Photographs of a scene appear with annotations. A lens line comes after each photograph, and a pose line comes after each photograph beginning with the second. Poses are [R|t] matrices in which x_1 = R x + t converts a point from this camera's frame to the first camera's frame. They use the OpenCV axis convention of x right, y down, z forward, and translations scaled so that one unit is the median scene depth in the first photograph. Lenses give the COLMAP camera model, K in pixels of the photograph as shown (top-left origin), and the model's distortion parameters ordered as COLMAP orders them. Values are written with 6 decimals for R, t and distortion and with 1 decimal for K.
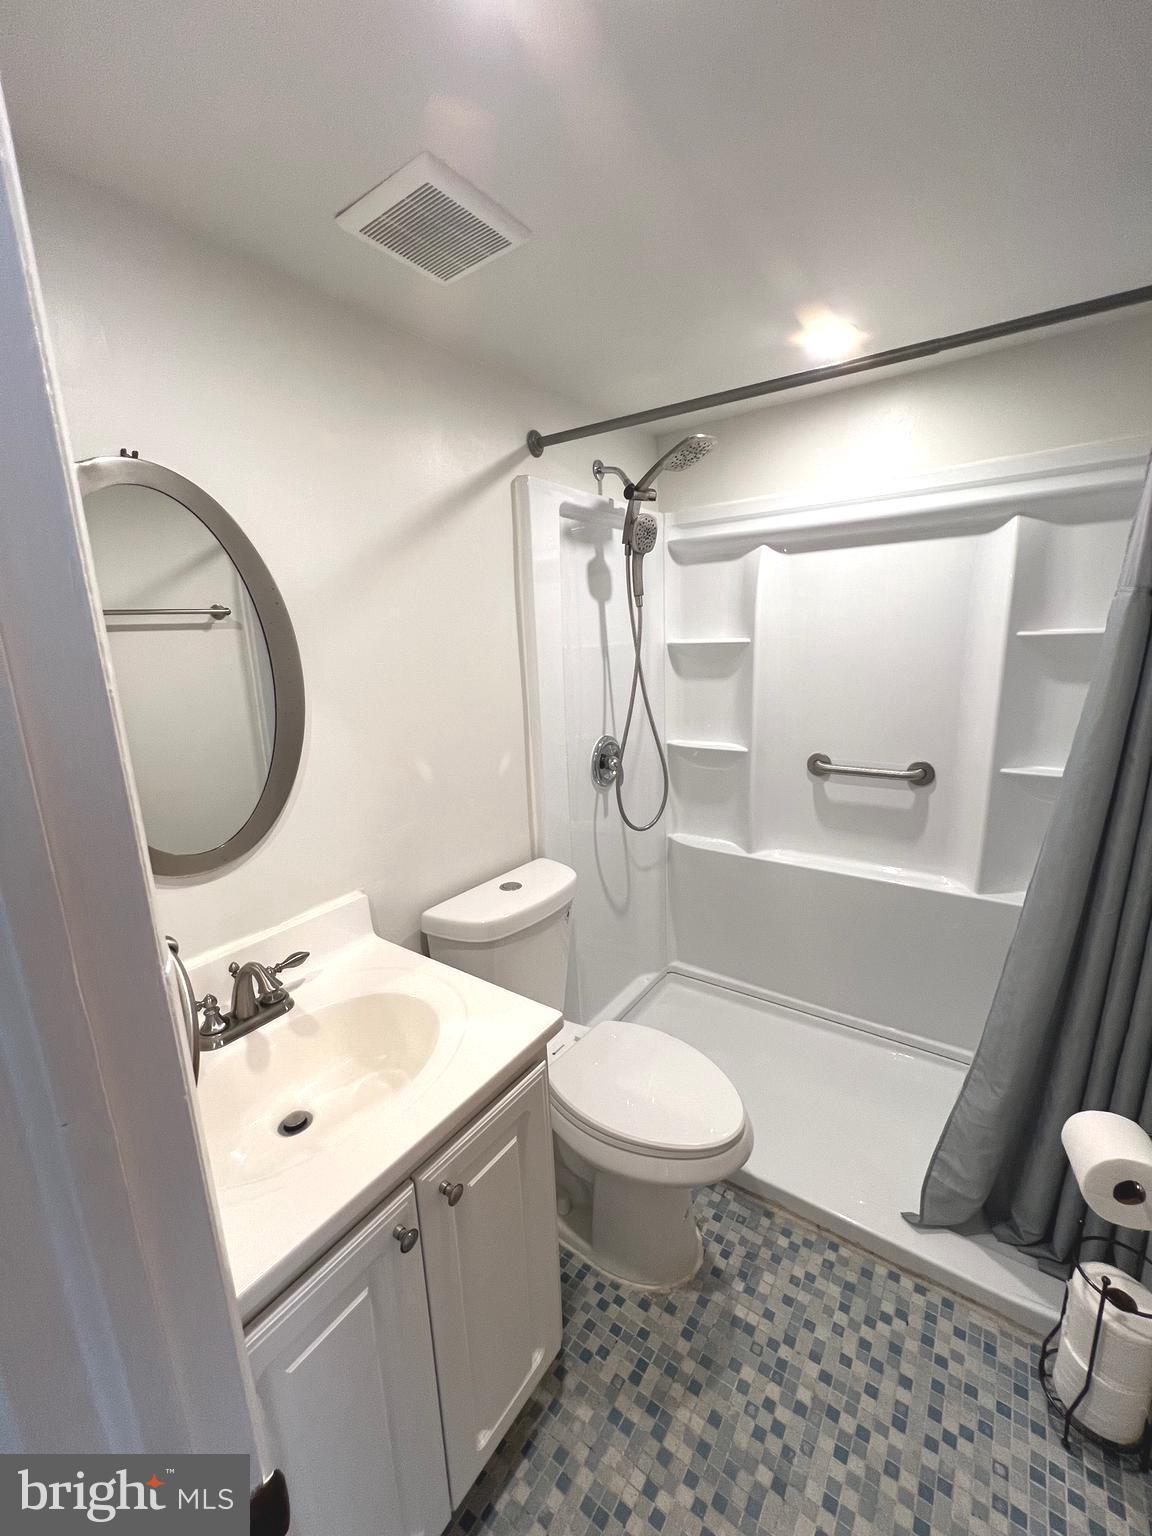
lens RADIAL K [[618.5, 0, 572.4], [0, 618.5, 769.0], [0, 0, 1]] dist [-0.001256, 0.000595]
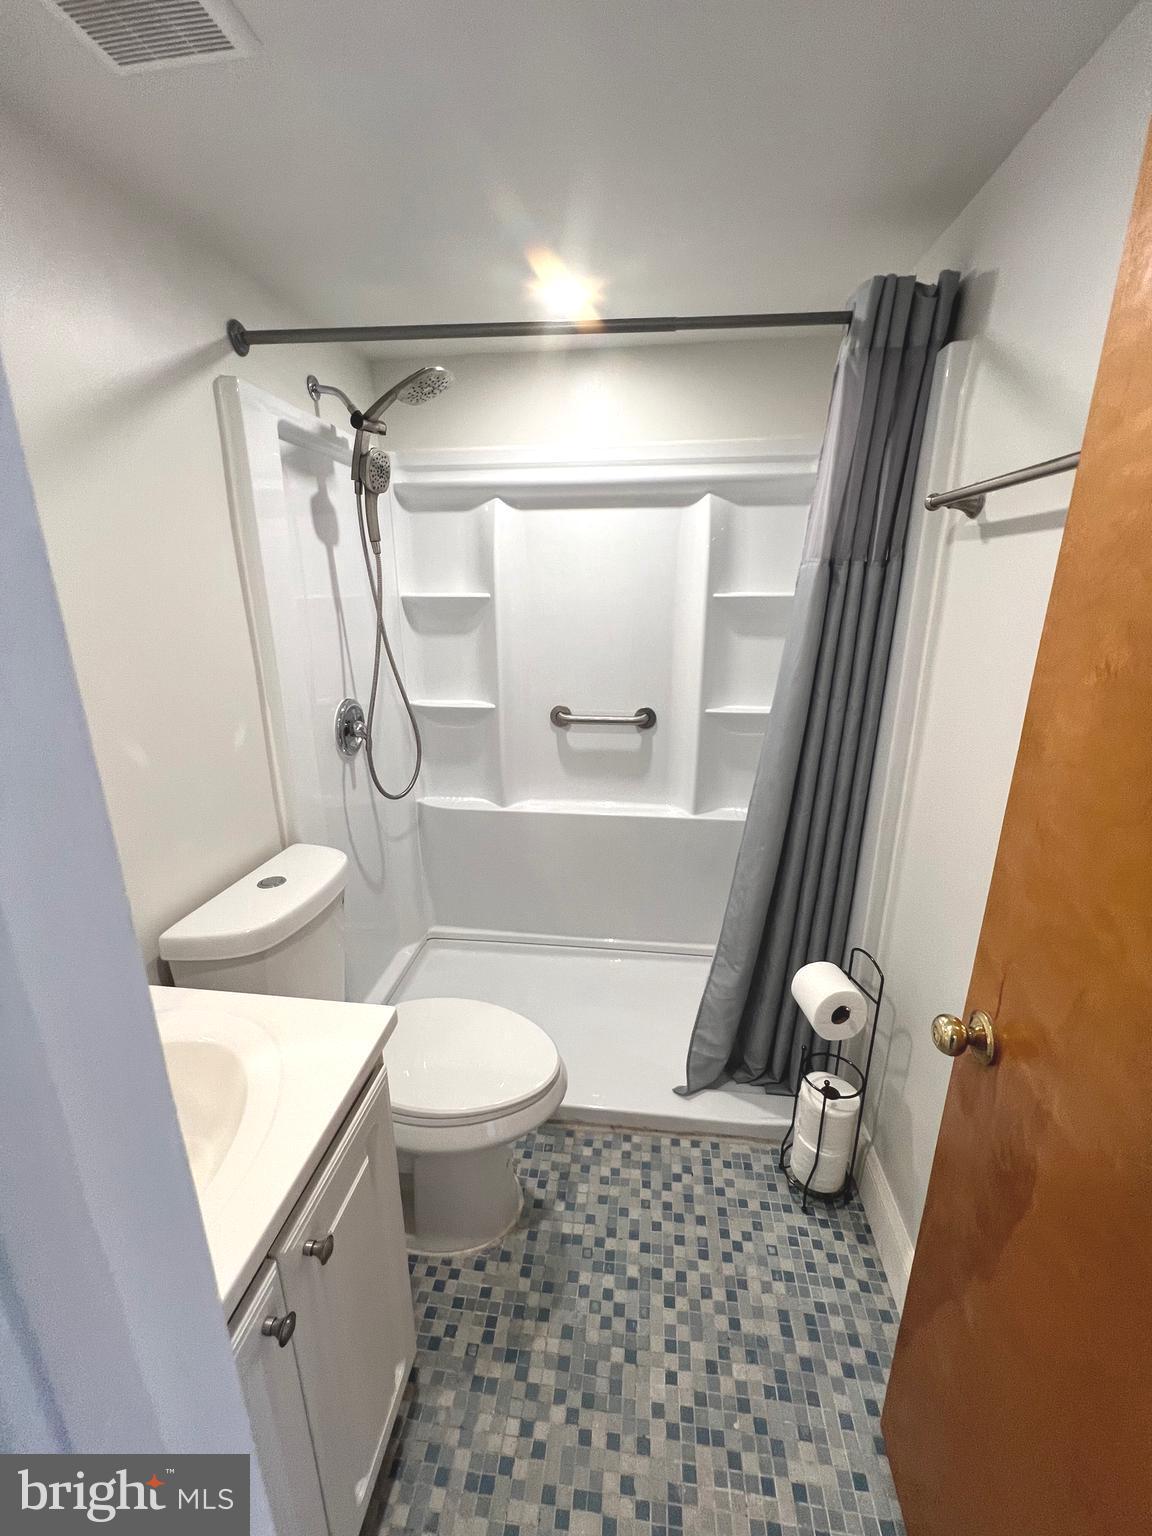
lens RADIAL K [[618.5, 0, 572.4], [0, 618.5, 769.0], [0, 0, 1]] dist [-0.001256, 0.000595]
pose [[0.875883, -0.103706, 0.471247, -0.129662], [0.073368, 0.993898, 0.082361, -0.003841], [-0.476913, -0.037564, 0.878147, 0.072905]]
